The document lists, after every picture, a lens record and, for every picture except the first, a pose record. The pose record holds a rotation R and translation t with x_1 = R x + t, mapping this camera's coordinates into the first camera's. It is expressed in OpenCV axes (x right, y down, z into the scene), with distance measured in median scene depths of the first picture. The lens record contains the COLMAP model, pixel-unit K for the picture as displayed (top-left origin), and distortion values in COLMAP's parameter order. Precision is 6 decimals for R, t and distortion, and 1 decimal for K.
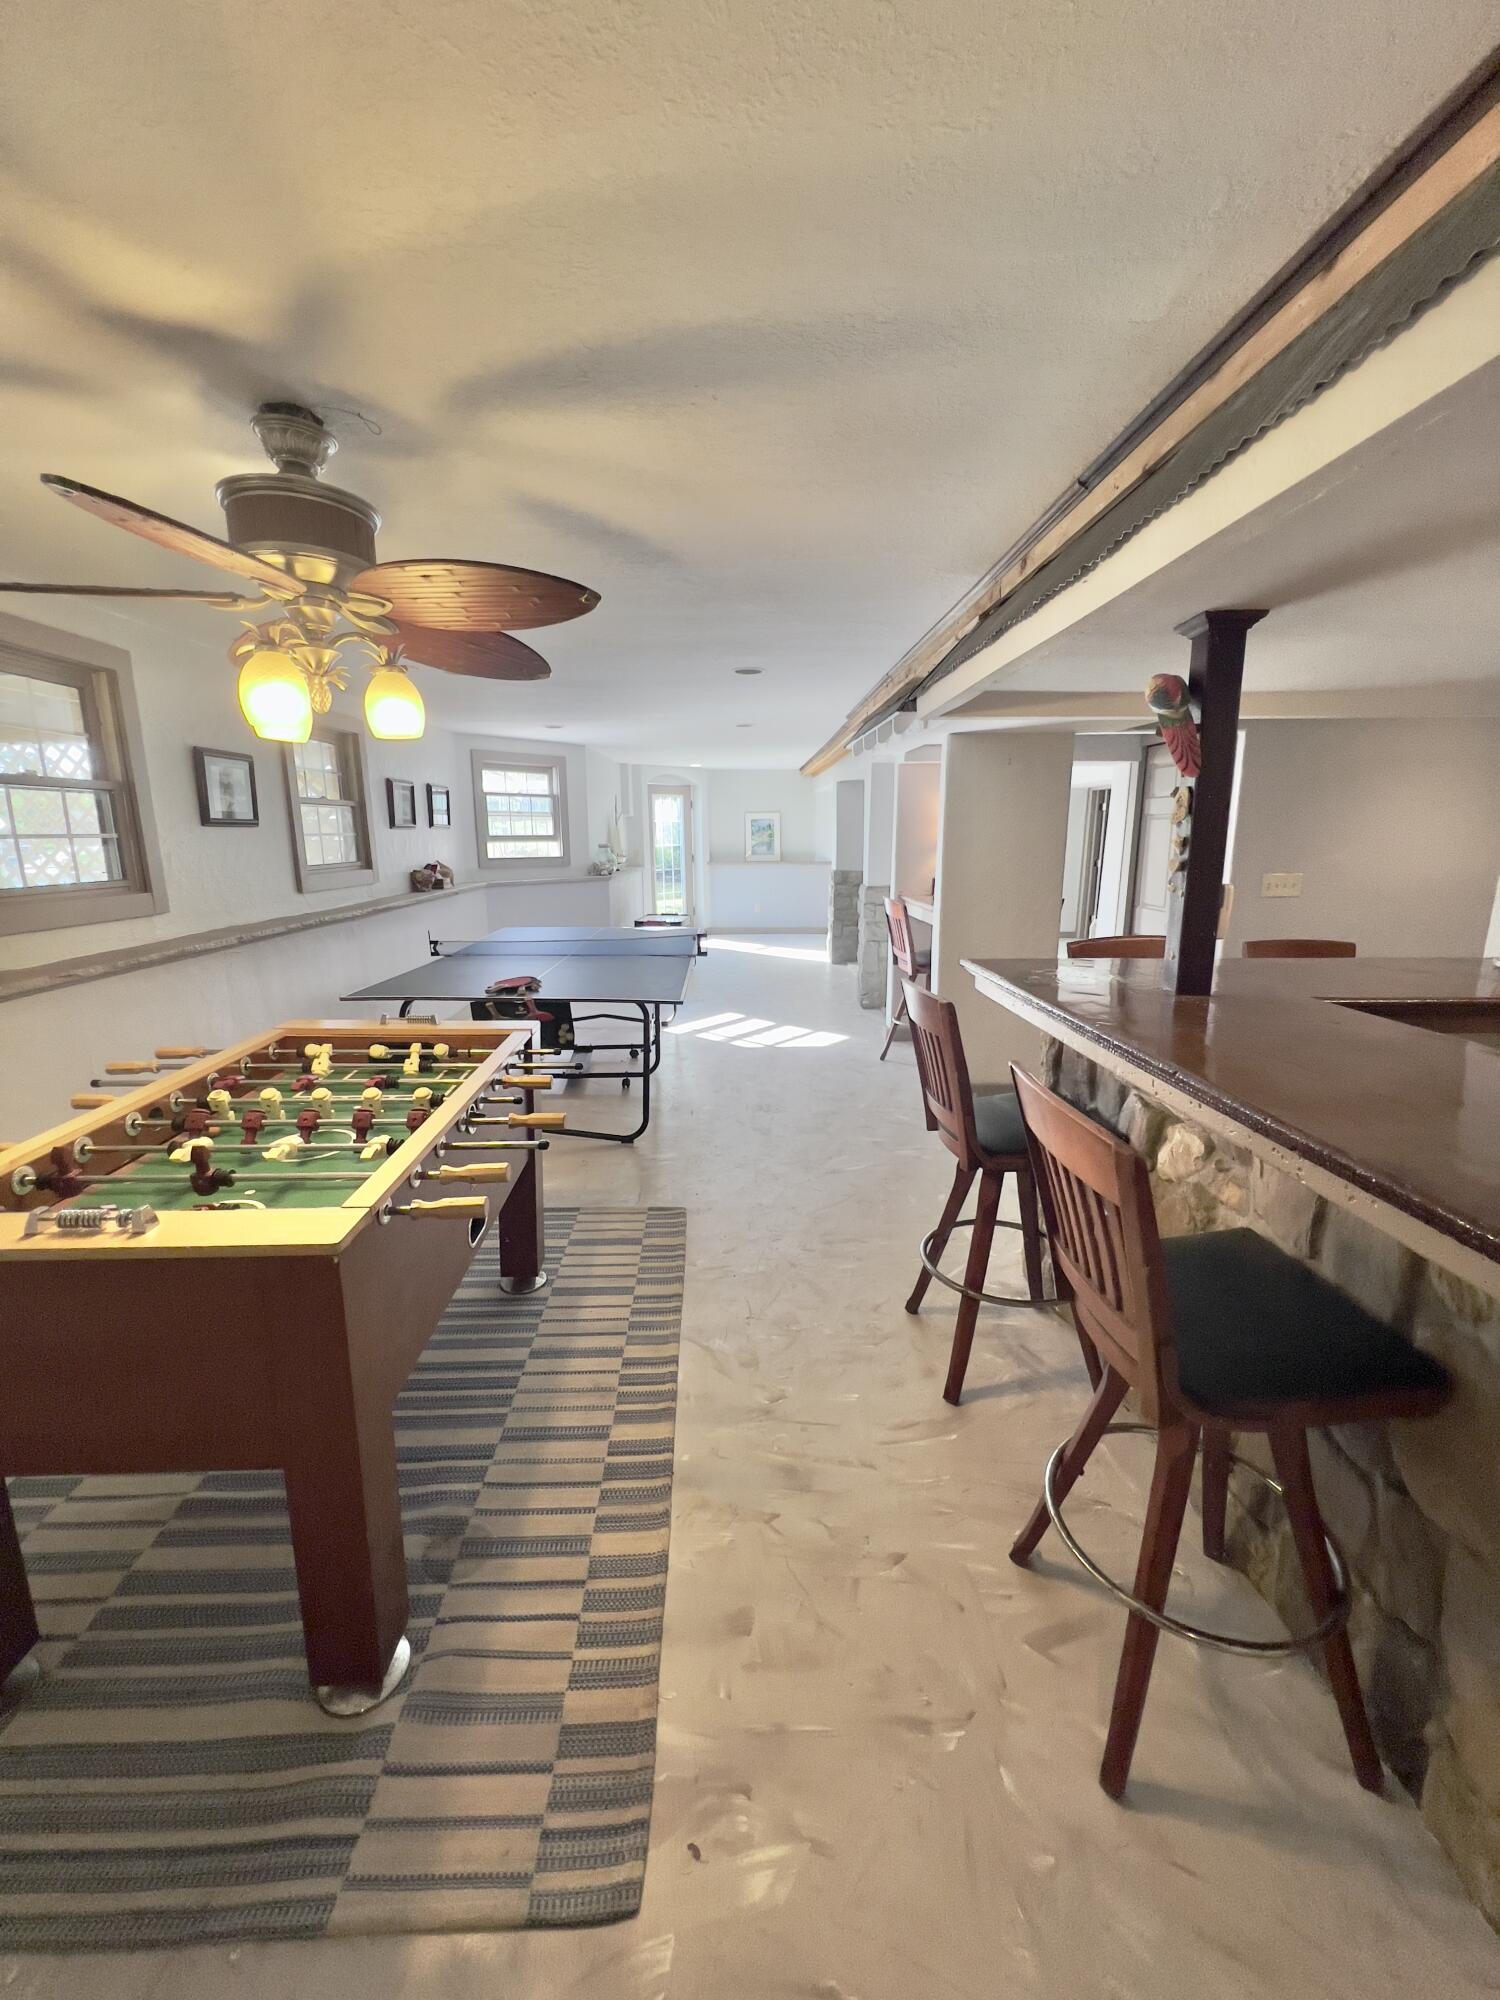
lens RADIAL K [[799.7, 0, 754.0], [0, 799.7, 998.2], [0, 0, 1]] dist [0.000712, 0.000394]
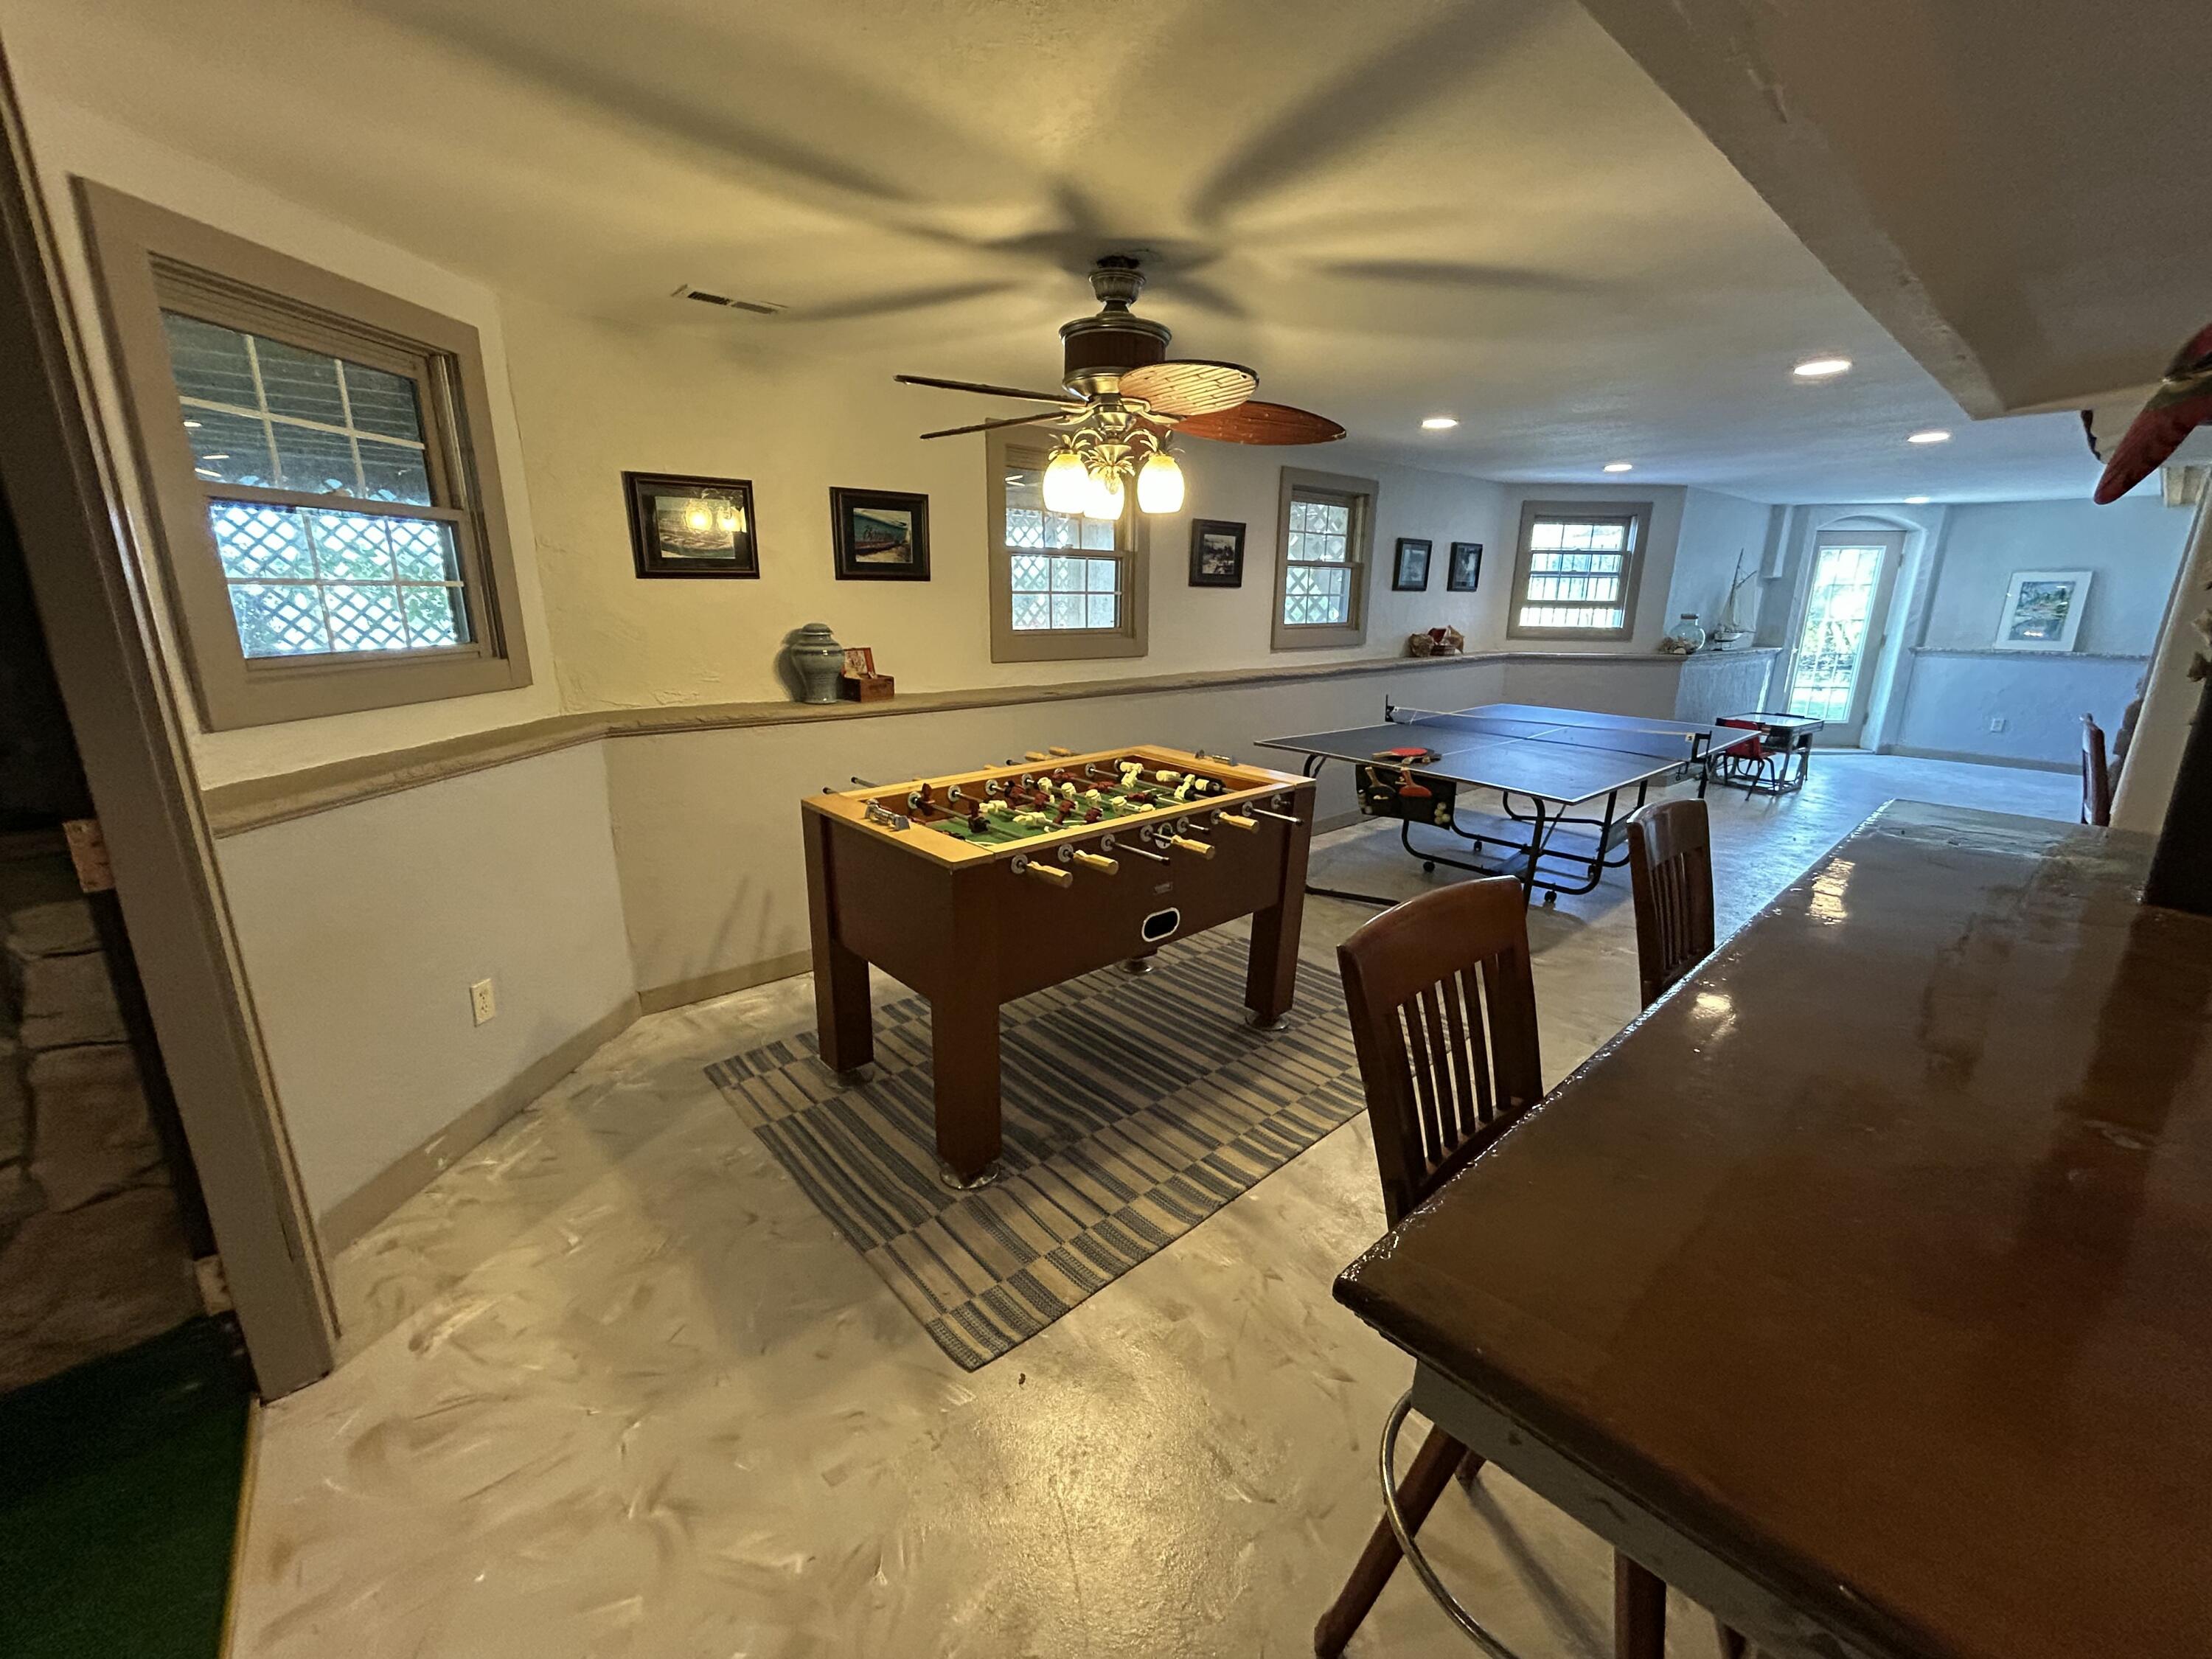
lens RADIAL K [[894.2, 0, 1106.1], [0, 894.2, 828.0], [0, 0, 1]] dist [-0.001302, -0.000088]
pose [[0.639739, 0.204437, -0.740905, 0.593237], [-0.168768, 0.977814, 0.124084, -0.010734], [0.749835, 0.045660, 0.660048, 0.065882]]
